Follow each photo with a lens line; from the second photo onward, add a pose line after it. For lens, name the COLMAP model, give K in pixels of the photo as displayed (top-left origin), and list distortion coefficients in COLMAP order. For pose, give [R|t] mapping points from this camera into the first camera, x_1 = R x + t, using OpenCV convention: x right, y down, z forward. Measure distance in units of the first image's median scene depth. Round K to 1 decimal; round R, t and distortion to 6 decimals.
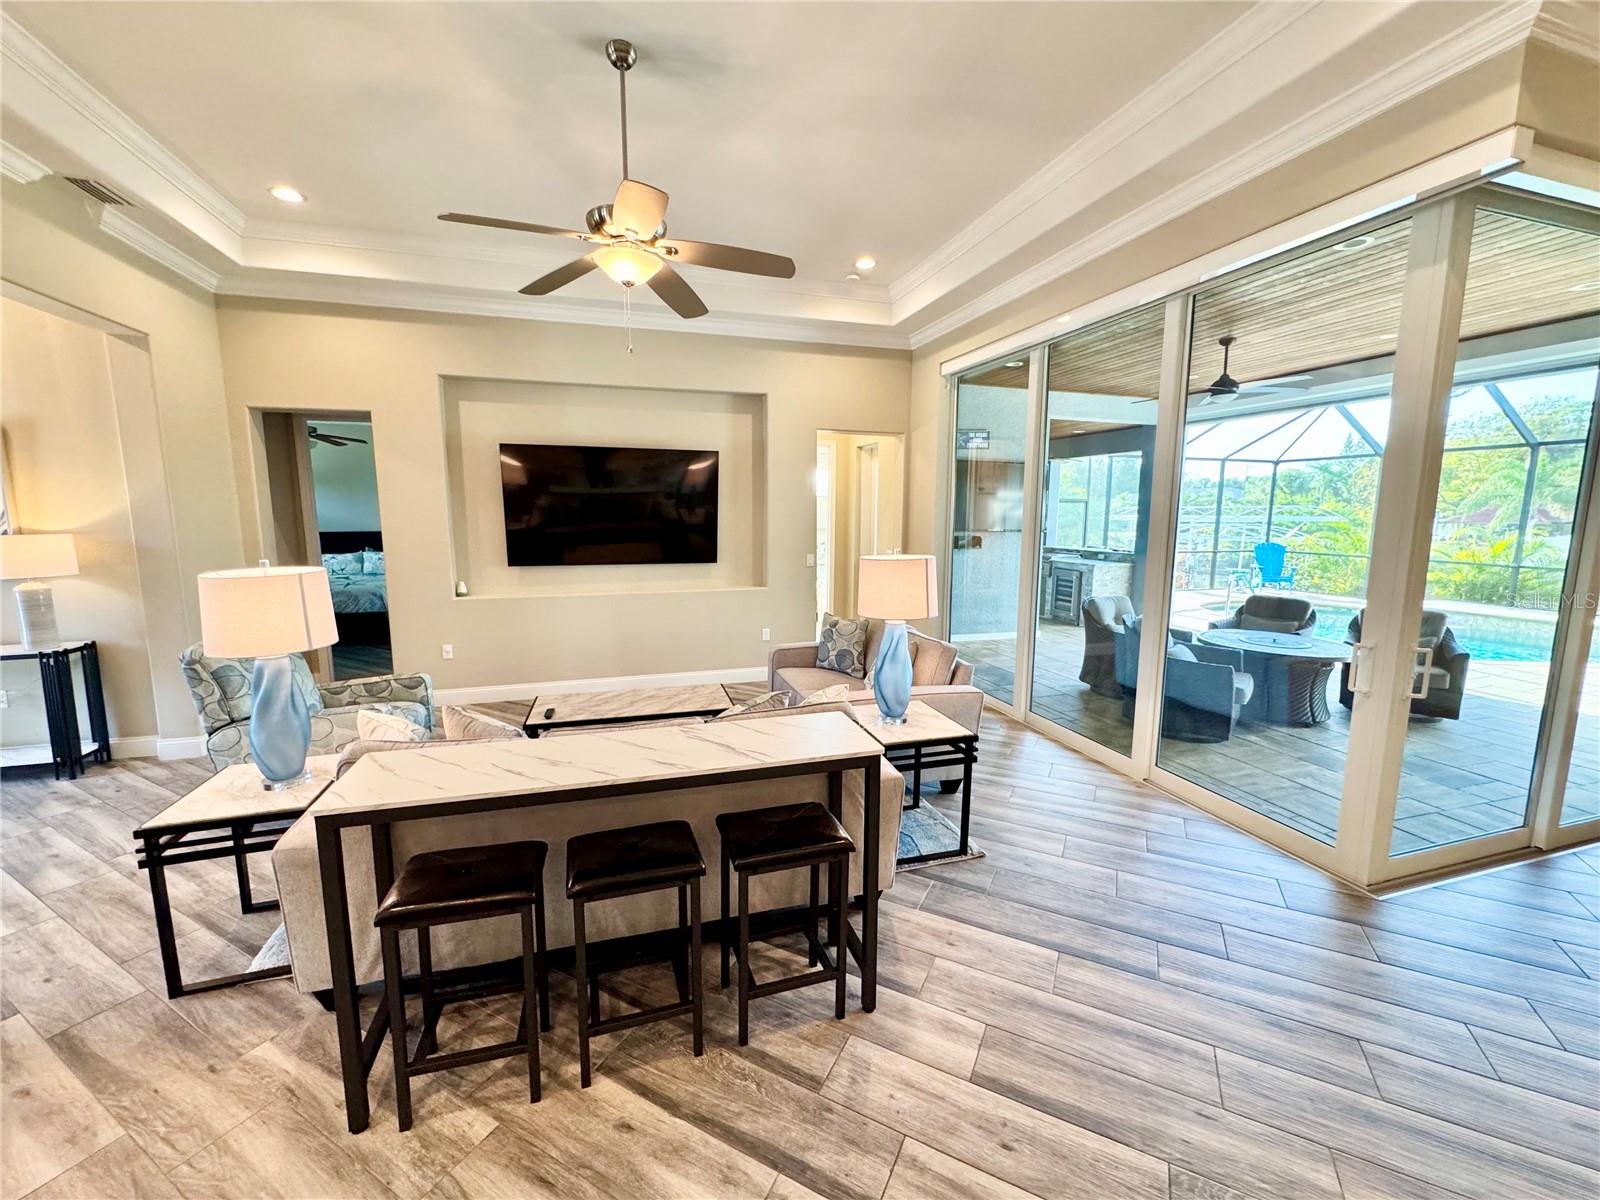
lens RADIAL K [[642.5, 0, 800.1], [0, 642.5, 600.6], [0, 0, 1]] dist [-0.004086, 0.000446]
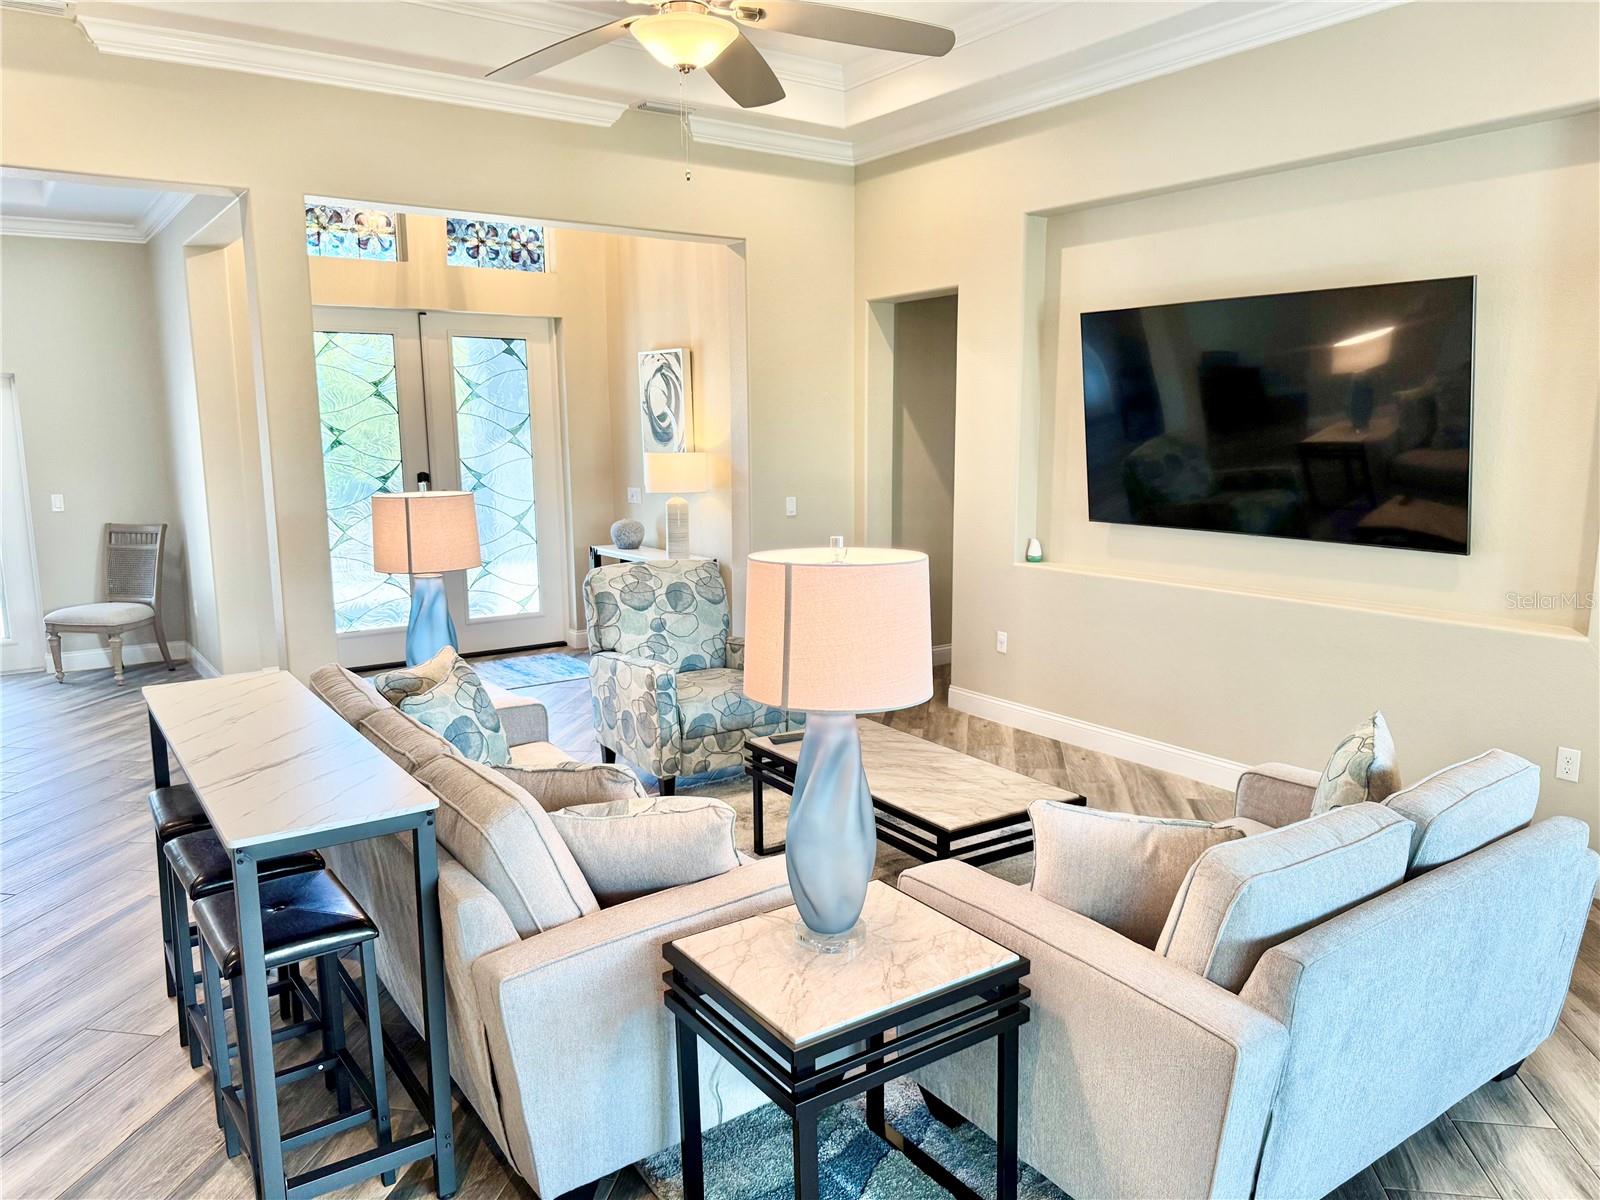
lens RADIAL K [[1129.1, 0, 792.0], [0, 1129.1, 612.5], [0, 0, 1]] dist [0.019864, -0.014990]
pose [[0.307511, 0.155490, -0.938754, 0.540013], [-0.121242, 0.984920, 0.123421, -0.077725], [0.943789, 0.075863, 0.321726, 0.486530]]
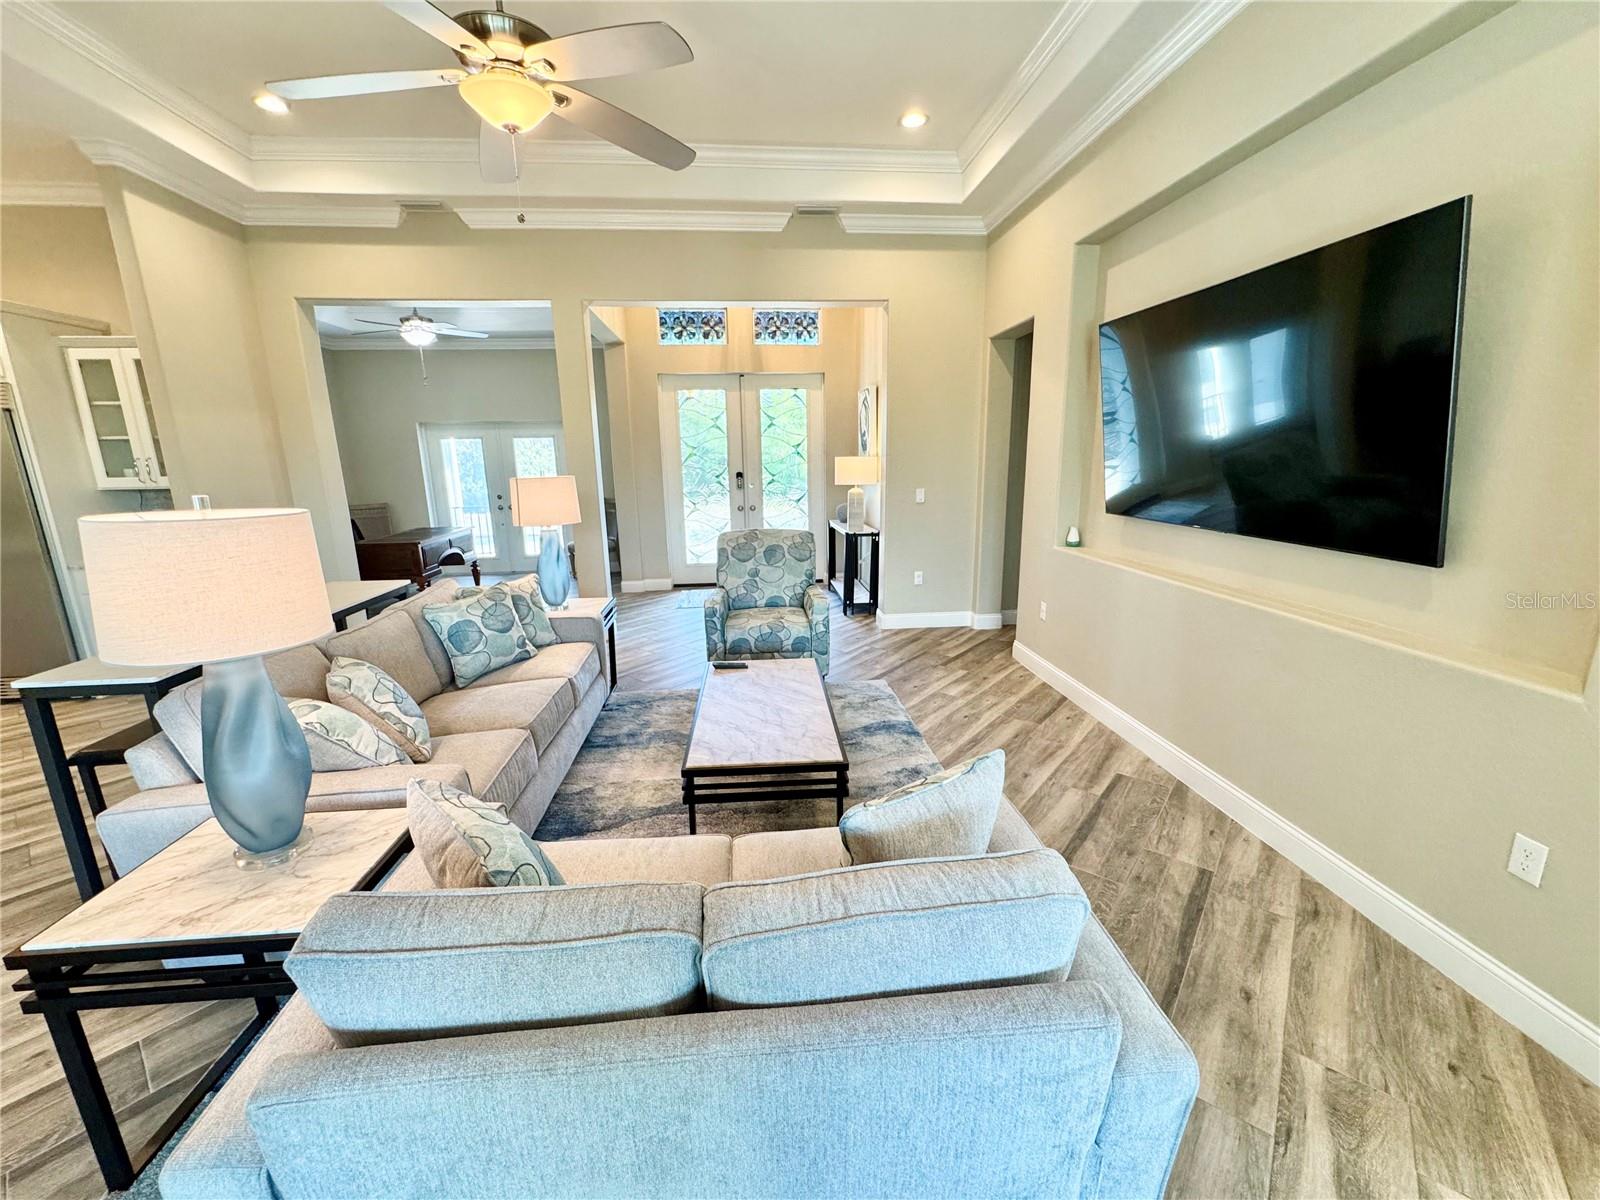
lens RADIAL K [[642.5, 0, 797.0], [0, 642.5, 596.5], [0, 0, 1]] dist [-0.004086, 0.000446]
pose [[-0.206490, 0.210108, -0.955624, 0.324200], [-0.117414, 0.964294, 0.237385, -0.107021], [0.971378, 0.161221, -0.174447, 0.967255]]
